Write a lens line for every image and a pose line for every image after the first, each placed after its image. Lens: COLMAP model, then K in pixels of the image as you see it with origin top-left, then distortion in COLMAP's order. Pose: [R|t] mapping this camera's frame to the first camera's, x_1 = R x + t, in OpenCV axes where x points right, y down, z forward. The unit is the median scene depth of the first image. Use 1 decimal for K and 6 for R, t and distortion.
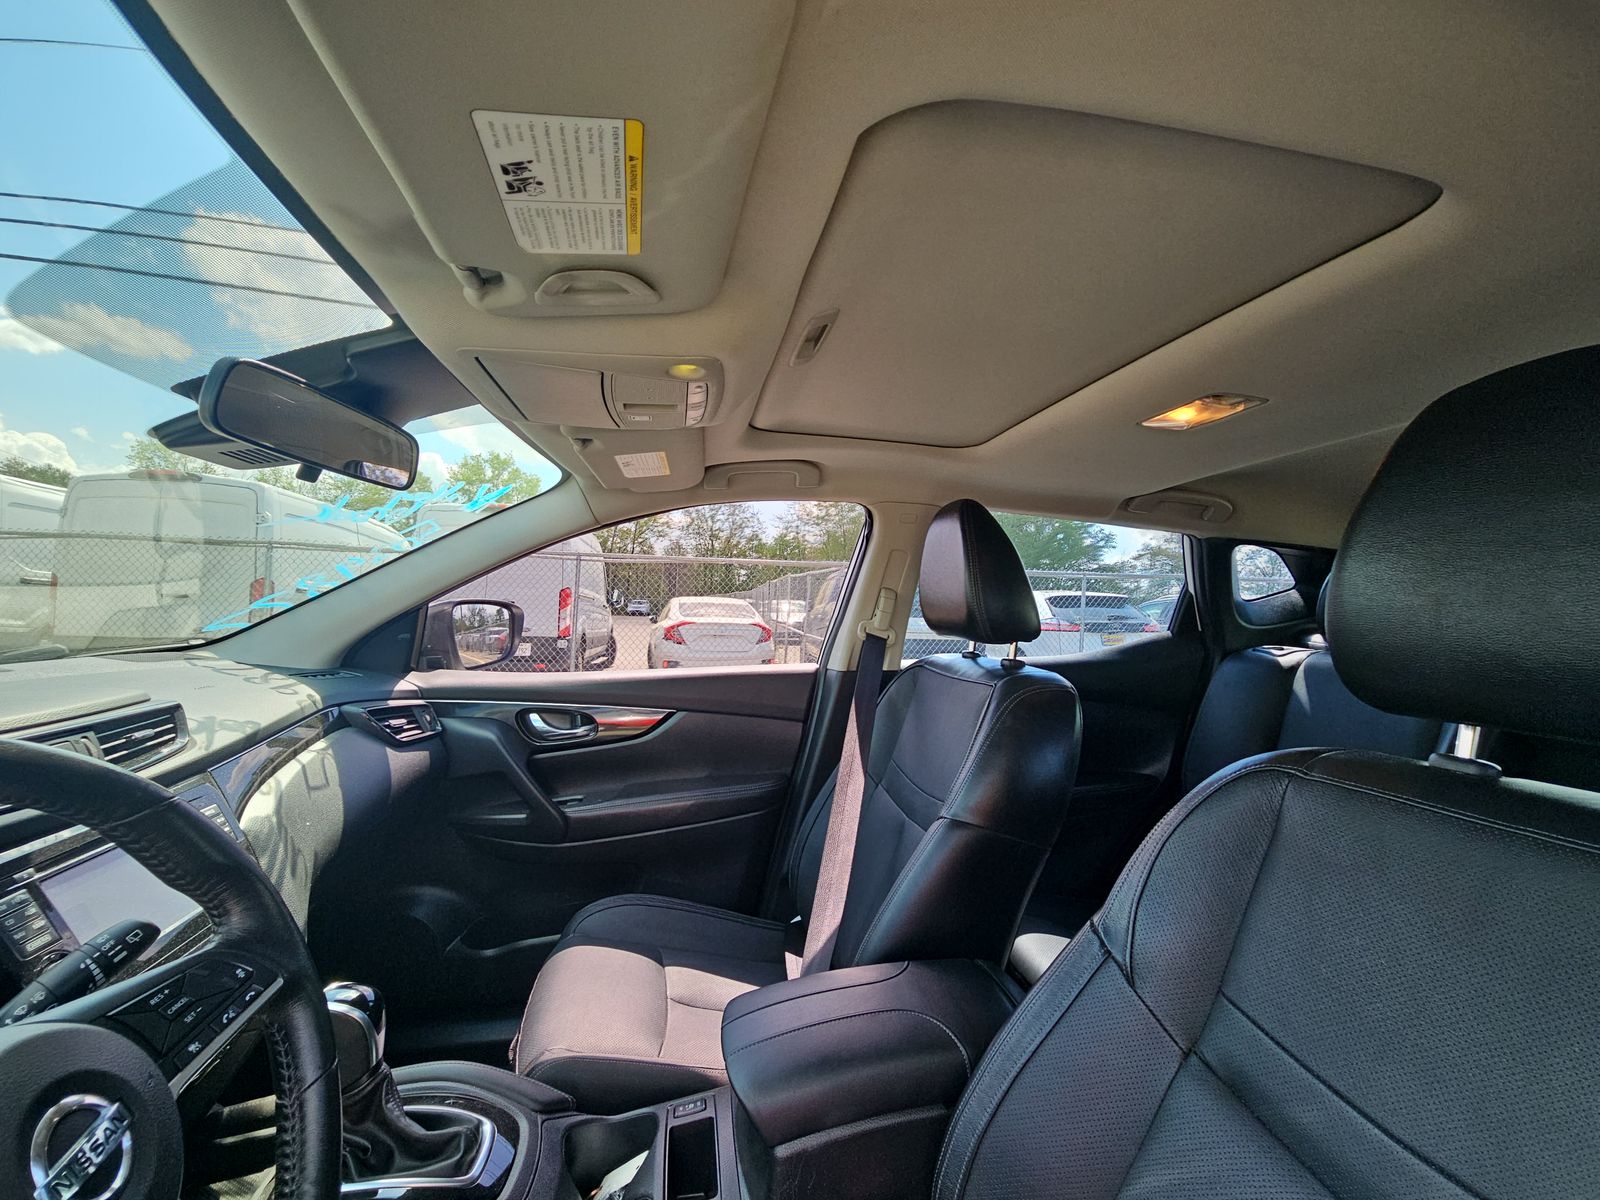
lens RADIAL K [[658.1, 0, 802.2], [0, 658.1, 593.2], [0, 0, 1]] dist [0.005462, -0.006564]
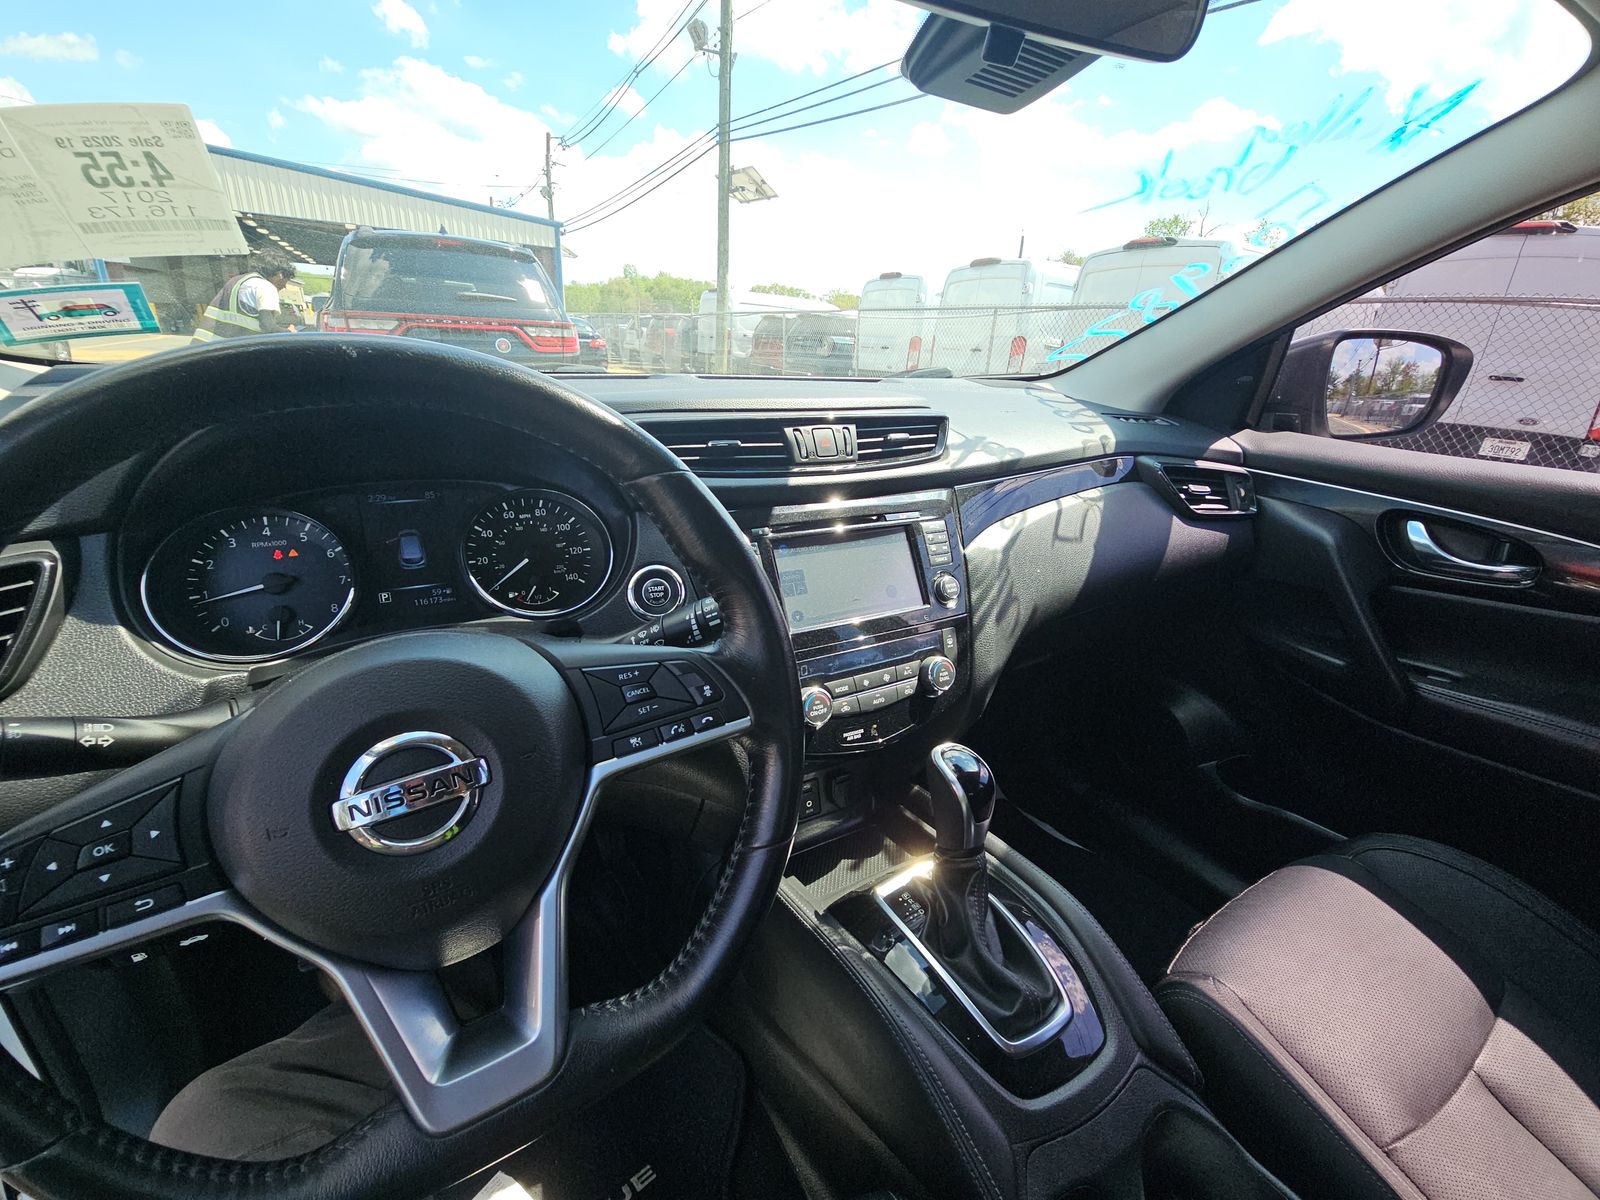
lens RADIAL K [[658.1, 0, 791.7], [0, 658.1, 601.4], [0, 0, 1]] dist [0.005462, -0.006564]
pose [[0.329600, 0.335944, -0.882330, -0.038829], [-0.020008, 0.936827, 0.349220, 0.061687], [0.943909, -0.097449, 0.315499, 0.305213]]
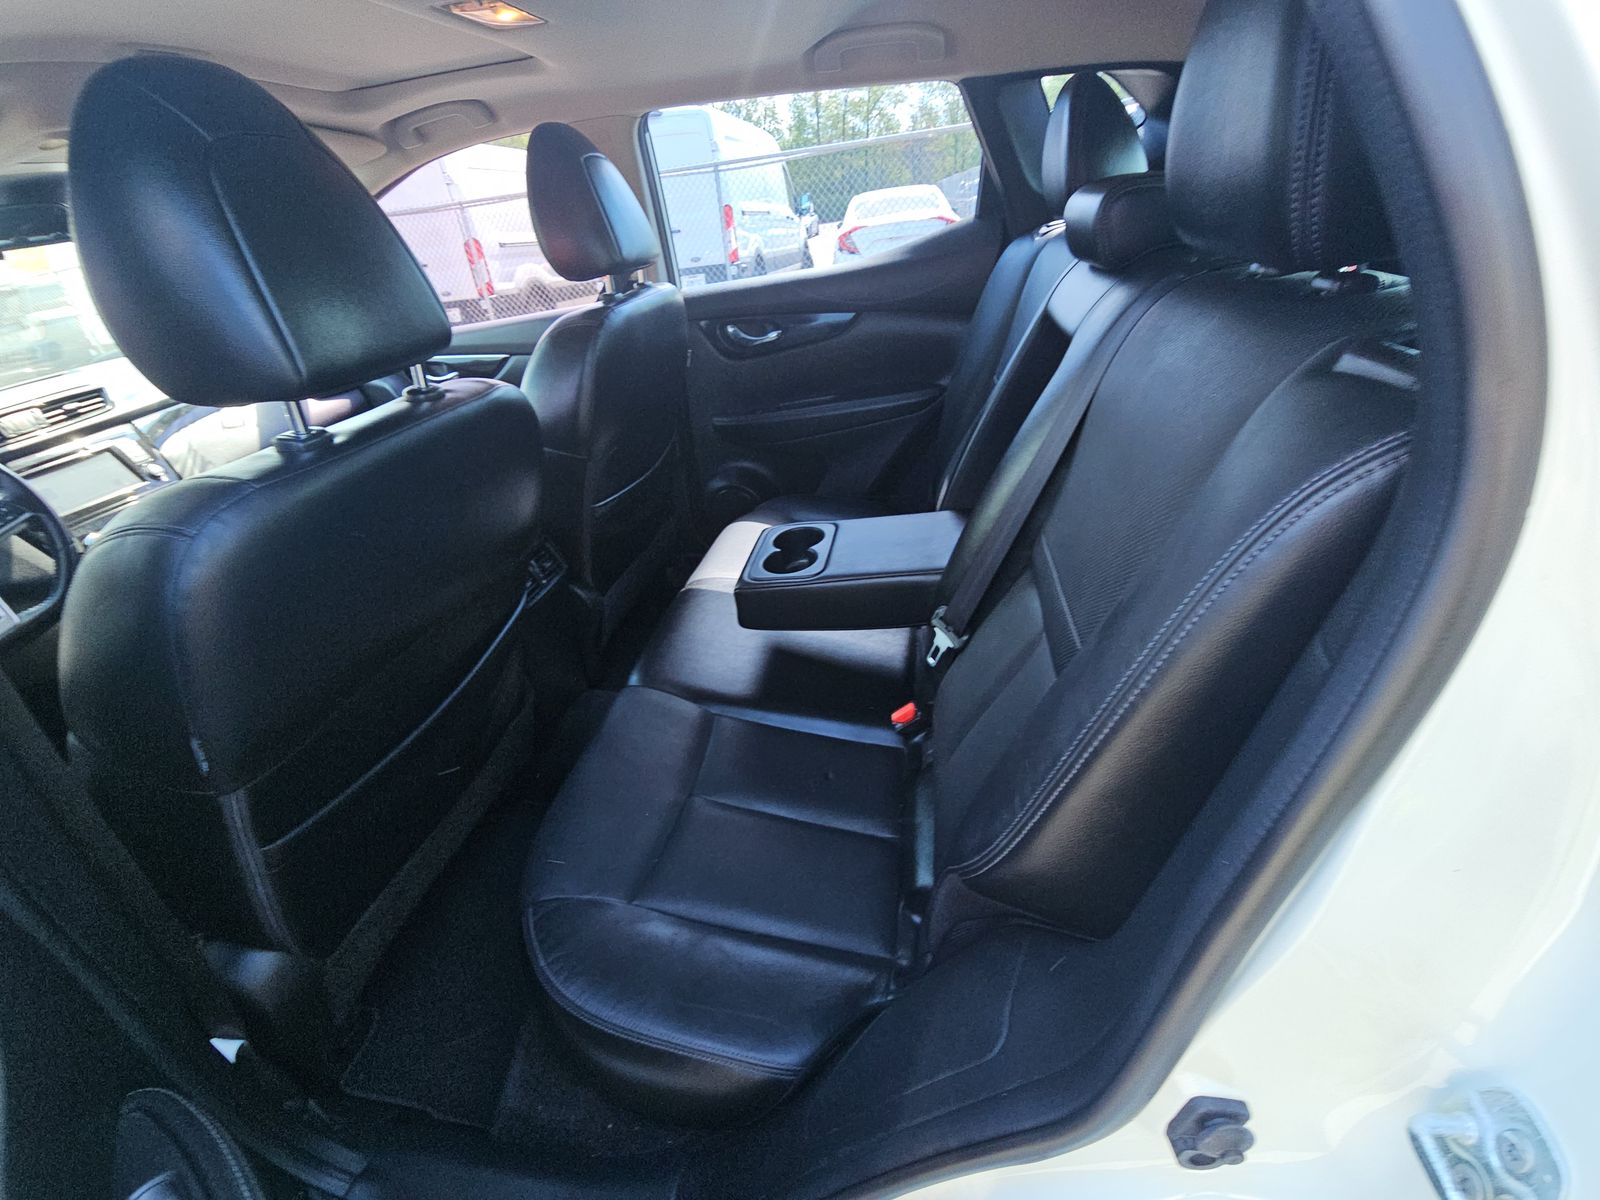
lens RADIAL K [[658.1, 0, 785.1], [0, 658.1, 588.7], [0, 0, 1]] dist [0.005462, -0.006564]
pose [[0.920887, 0.067011, -0.384027, 1.005835], [0.146304, 0.853695, 0.499800, 0.012794], [0.361334, -0.516444, 0.776352, 0.007729]]
